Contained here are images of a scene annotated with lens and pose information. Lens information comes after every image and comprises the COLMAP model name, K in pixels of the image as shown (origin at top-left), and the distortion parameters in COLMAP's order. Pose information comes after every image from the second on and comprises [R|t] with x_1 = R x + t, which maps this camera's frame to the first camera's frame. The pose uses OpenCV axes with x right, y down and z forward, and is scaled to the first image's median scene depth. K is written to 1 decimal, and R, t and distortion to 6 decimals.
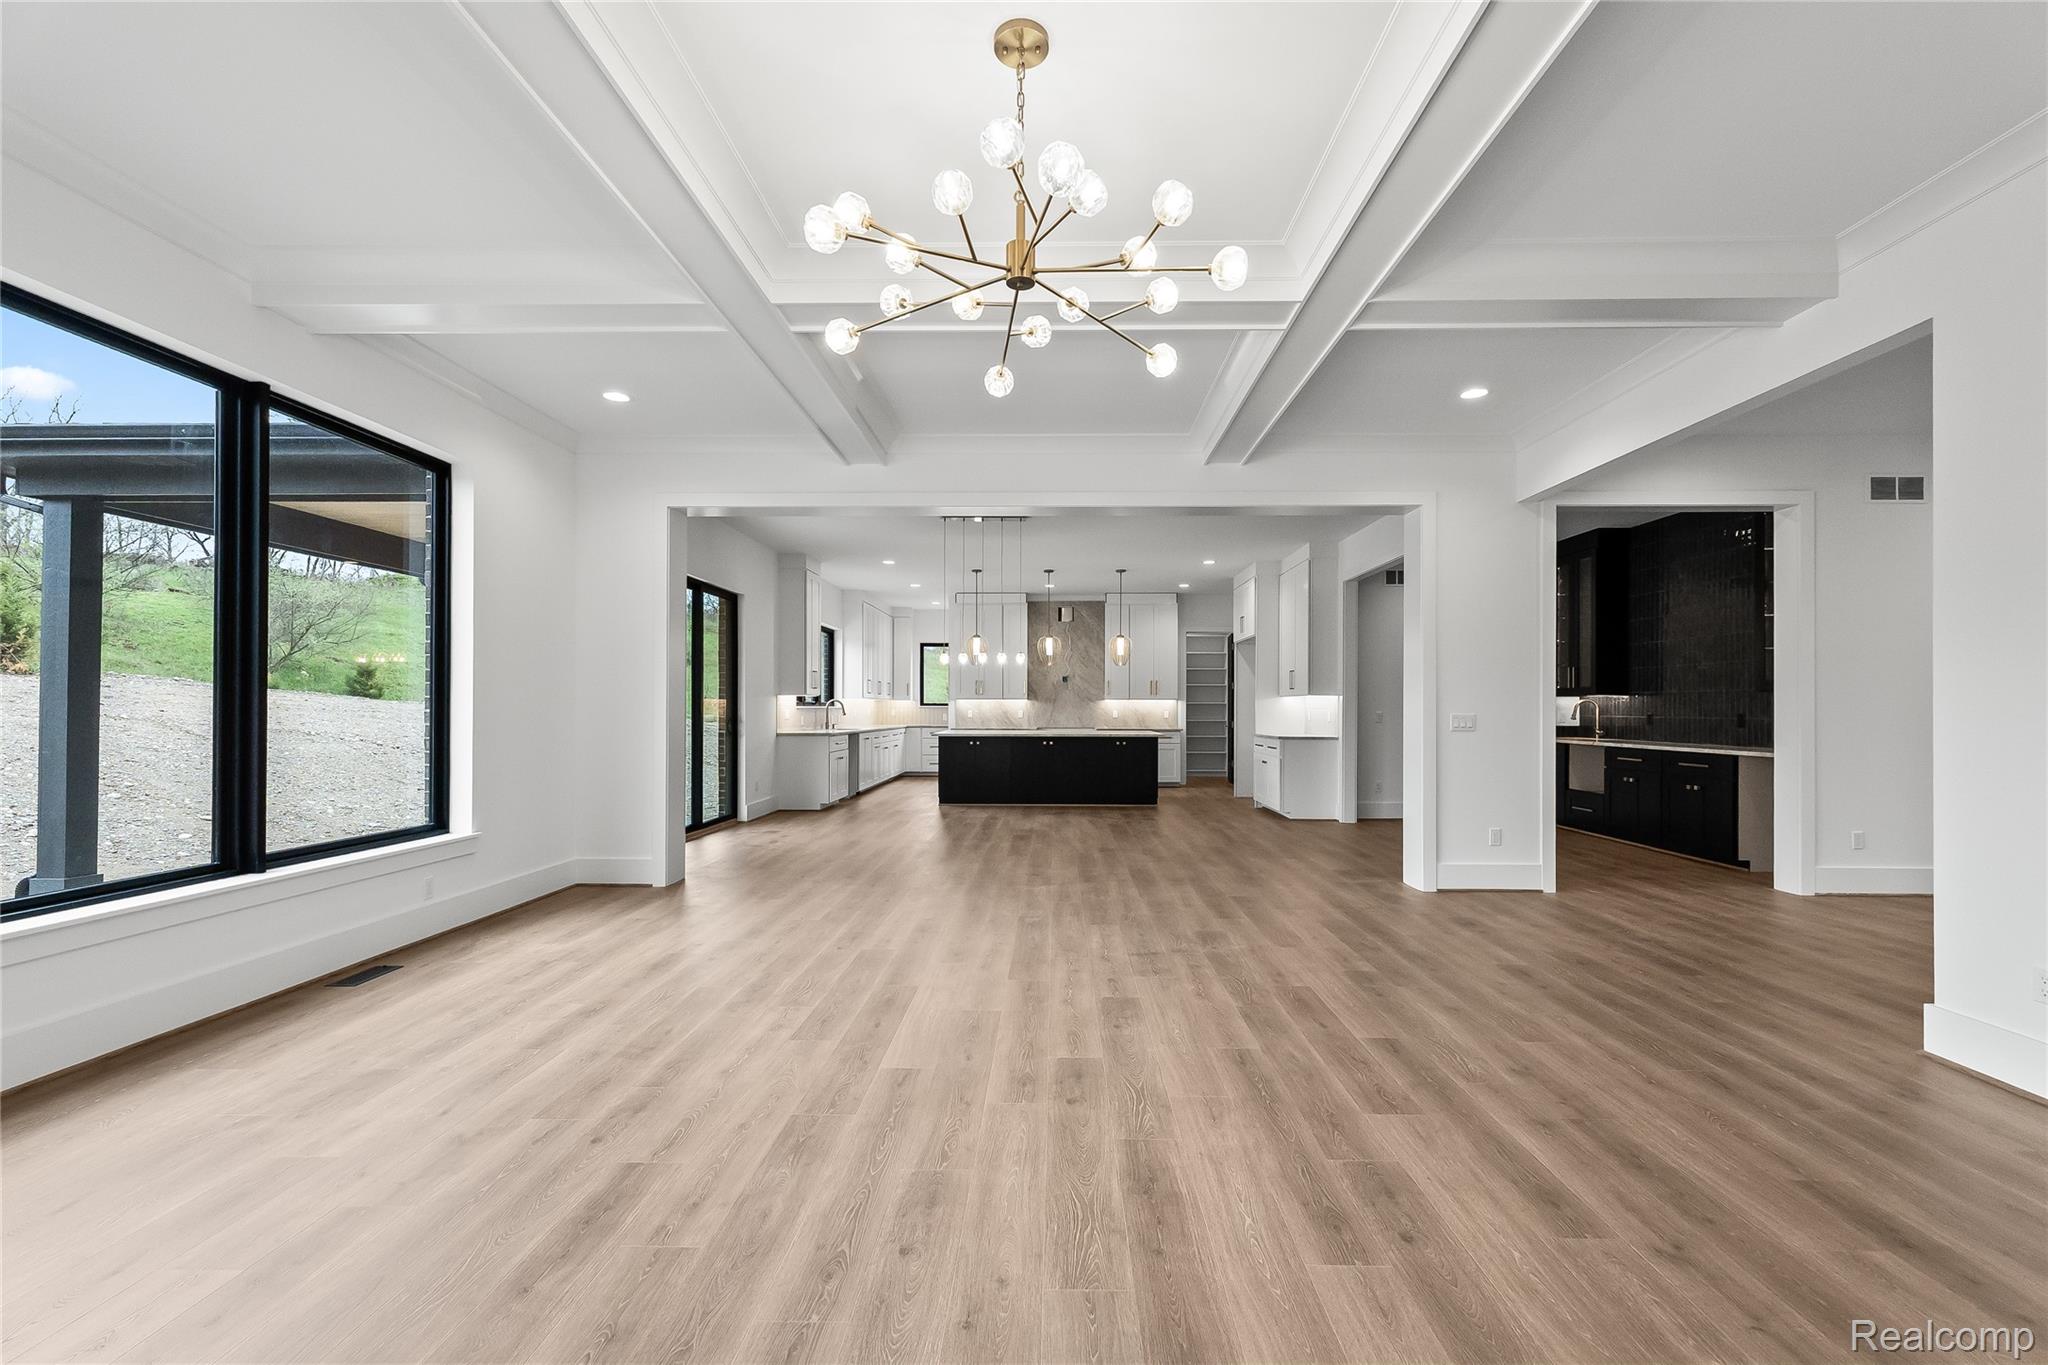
lens RADIAL K [[869.7, 0, 1037.3], [0, 869.7, 703.5], [0, 0, 1]] dist [0.008252, 0.000106]
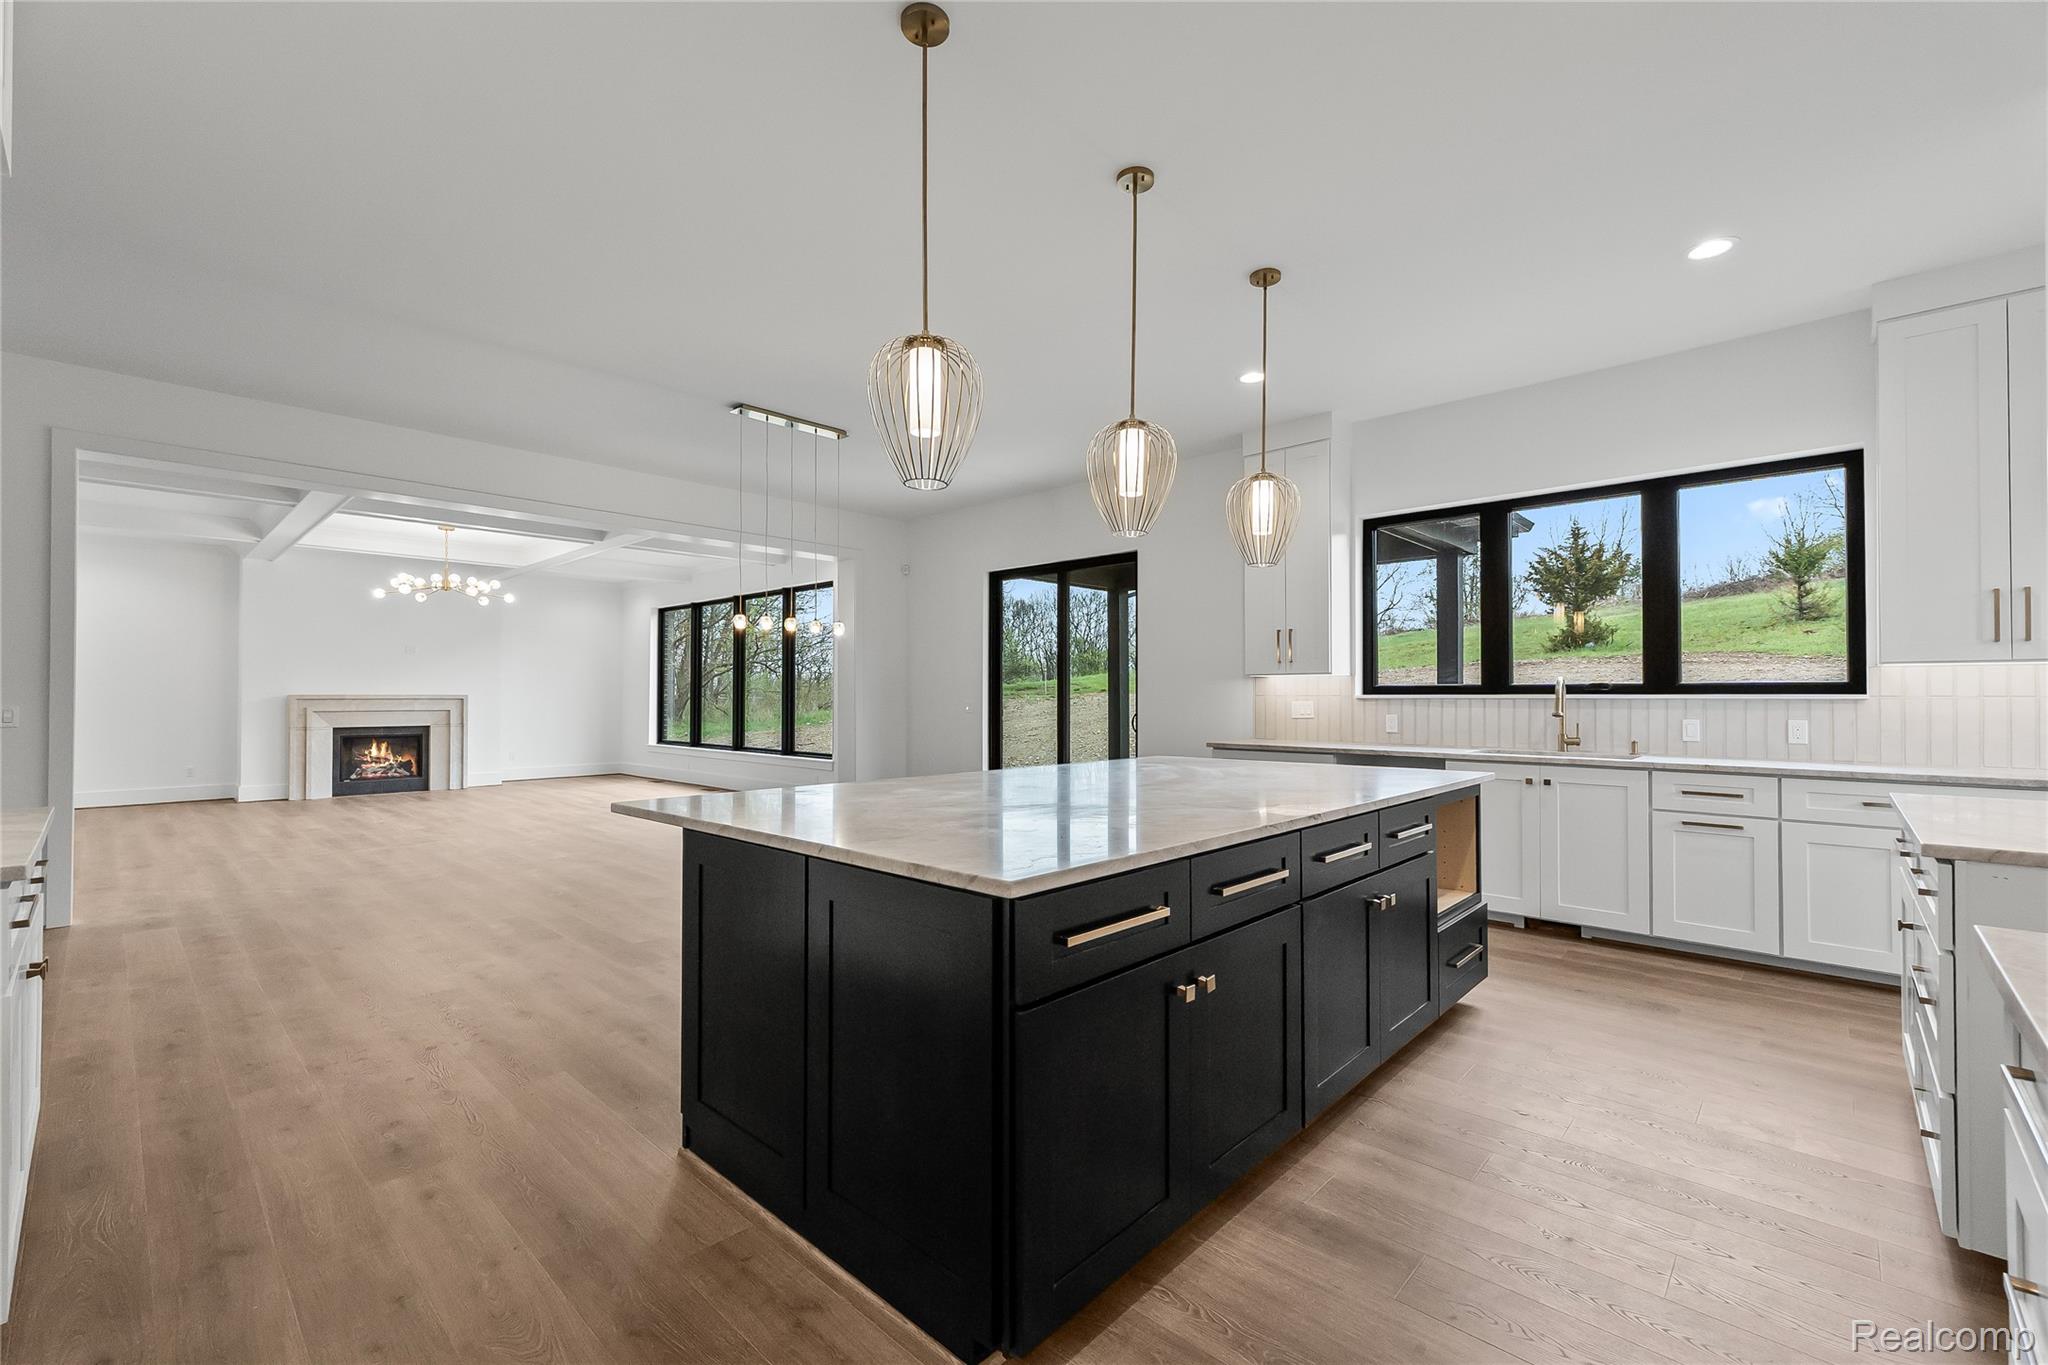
lens RADIAL K [[869.7, 0, 1041.9], [0, 869.7, 686.2], [0, 0, 1]] dist [0.008252, 0.000106]
pose [[-0.668745, -0.012807, -0.743381, 0.689057], [0.002878, 0.999800, -0.019814, 0.020972], [0.743486, -0.015390, -0.668575, 3.505819]]
